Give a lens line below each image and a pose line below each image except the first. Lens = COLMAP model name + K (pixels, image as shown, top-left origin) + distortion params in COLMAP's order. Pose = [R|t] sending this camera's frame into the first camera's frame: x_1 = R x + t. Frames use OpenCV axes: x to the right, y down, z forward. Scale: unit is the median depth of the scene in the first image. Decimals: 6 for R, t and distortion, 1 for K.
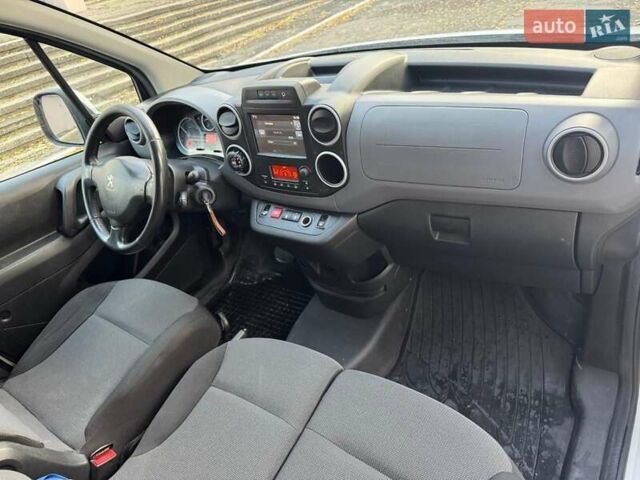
lens RADIAL K [[452.0, 0, 320.0], [0, 452.0, 240.0], [0, 0, 1]] dist [0.017713, -0.030388]
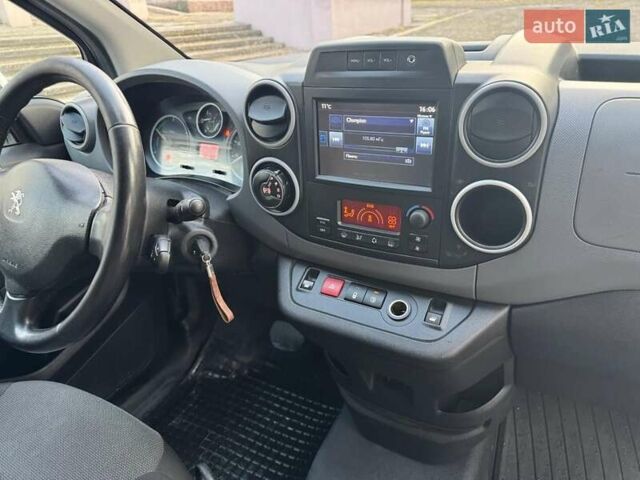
lens RADIAL K [[469.3, 0, 319.9], [0, 469.3, 235.3], [0, 0, 1]] dist [0.079084, -0.137197]
pose [[0.989769, 0.080190, 0.118013, -0.191807], [-0.064920, 0.989649, -0.127983, -0.049986], [-0.127054, 0.119012, 0.984730, 0.448612]]
